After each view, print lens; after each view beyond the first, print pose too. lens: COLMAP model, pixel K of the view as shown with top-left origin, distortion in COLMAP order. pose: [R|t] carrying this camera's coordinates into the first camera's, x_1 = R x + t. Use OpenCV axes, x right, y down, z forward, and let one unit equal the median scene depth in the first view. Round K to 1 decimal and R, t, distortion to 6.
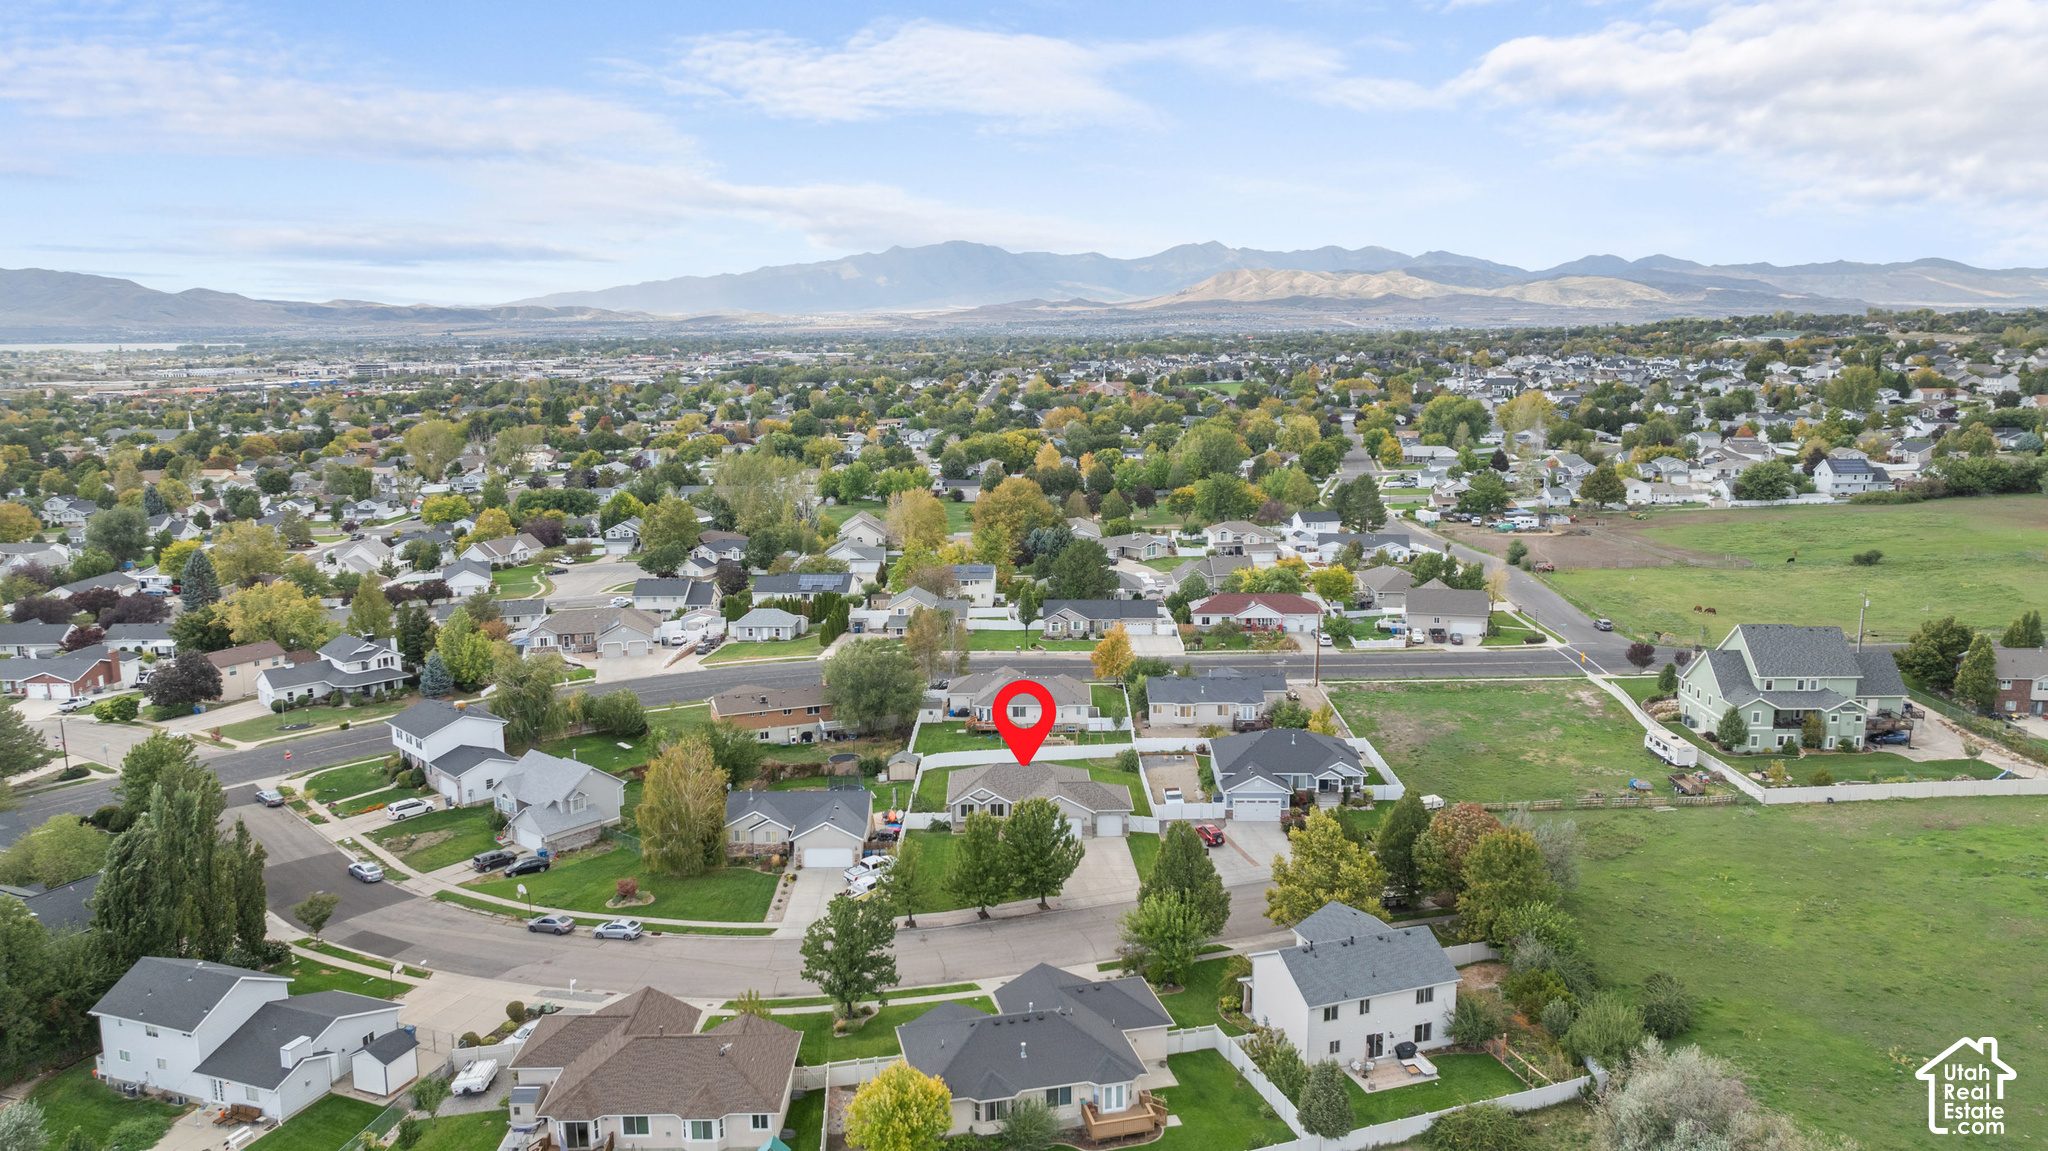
lens RADIAL K [[1440.8, 0, 1027.6], [0, 1440.8, 567.8], [0, 0, 1]] dist [-0.028228, 0.027646]
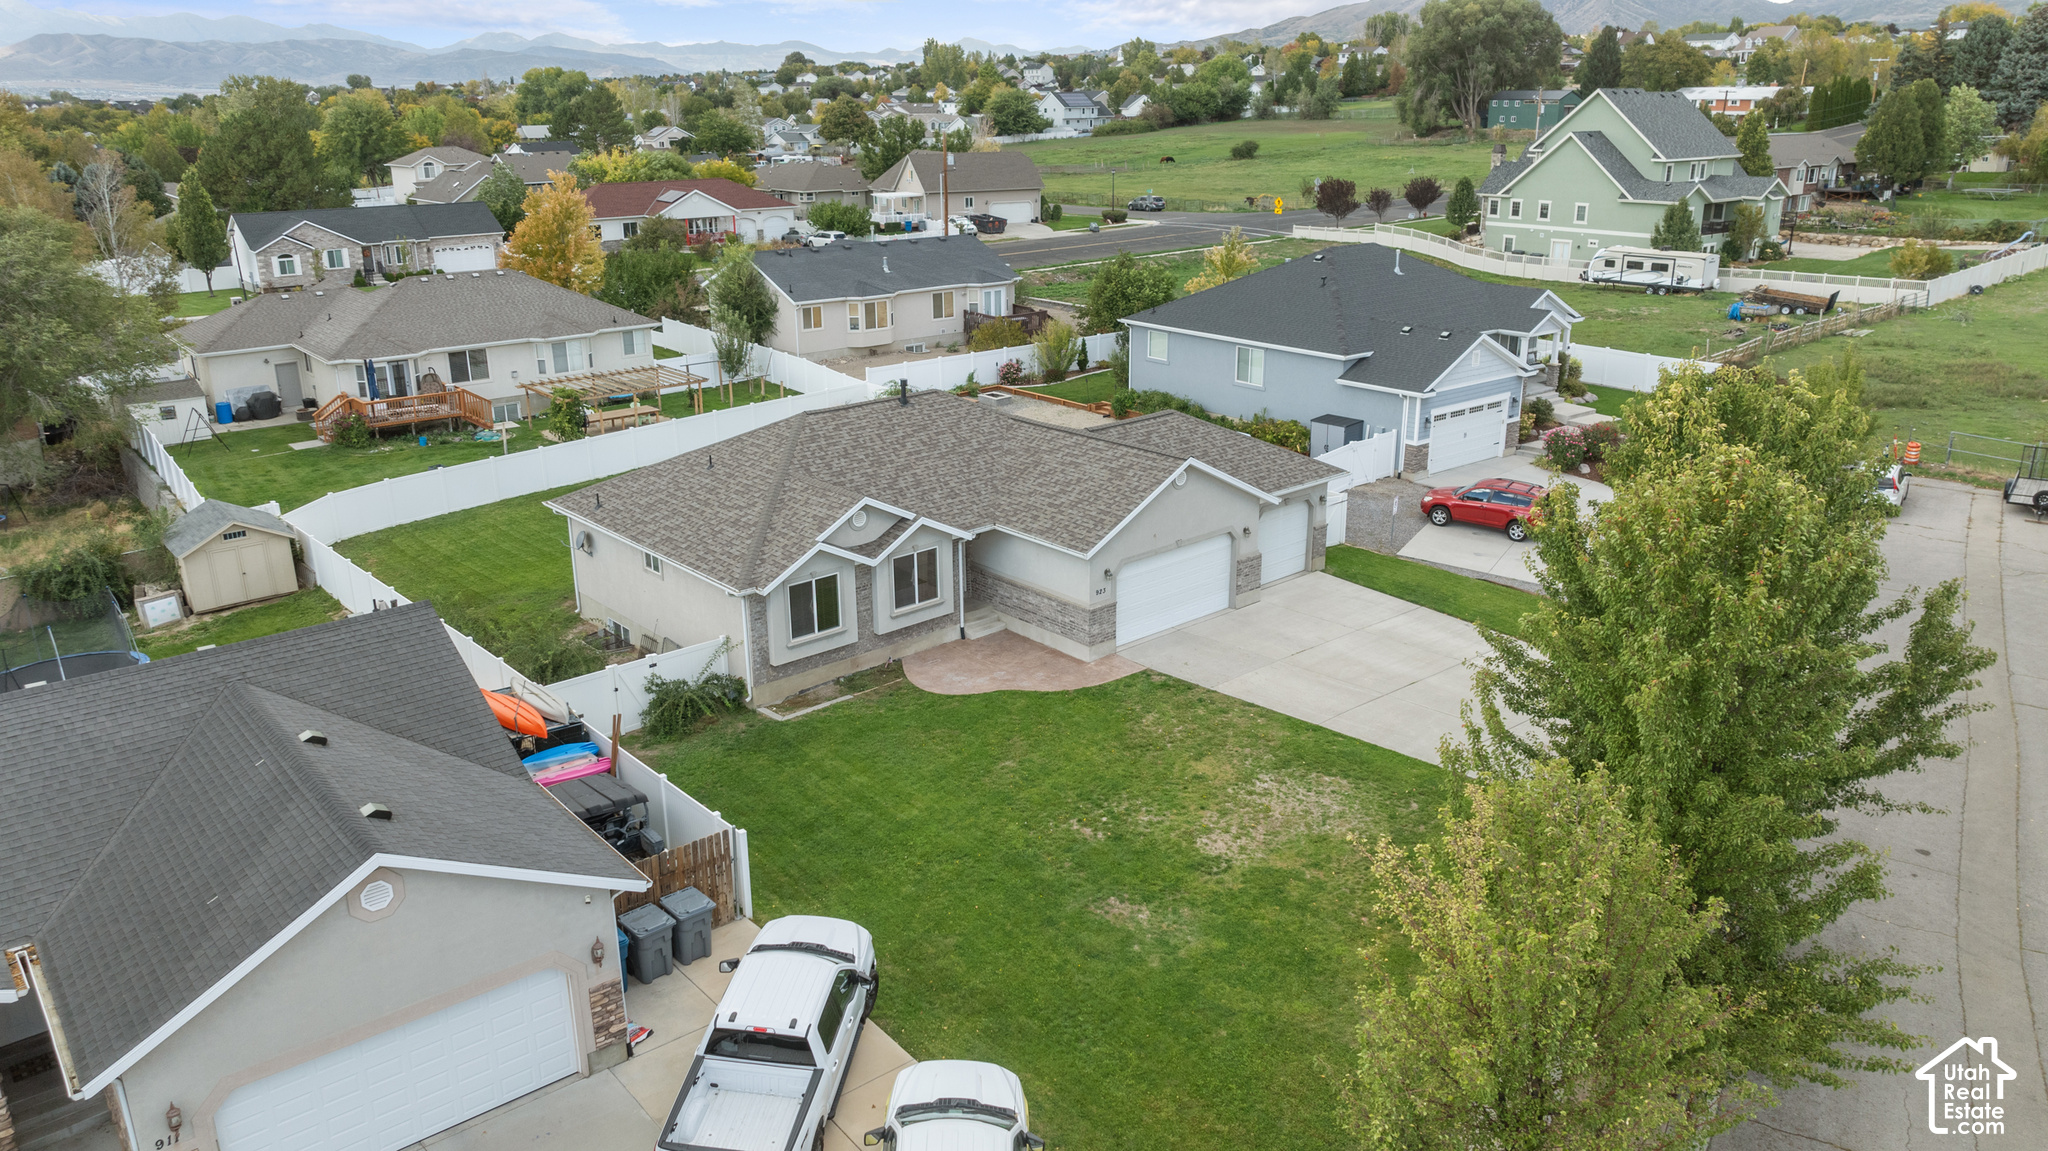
lens RADIAL K [[1440.8, 0, 1022.7], [0, 1440.8, 577.0], [0, 0, 1]] dist [-0.028228, 0.027646]
pose [[0.760369, -0.206442, 0.615808, -0.095335], [0.113930, 0.975834, 0.186461, 0.074463], [-0.639420, -0.071620, 0.765514, 0.479036]]
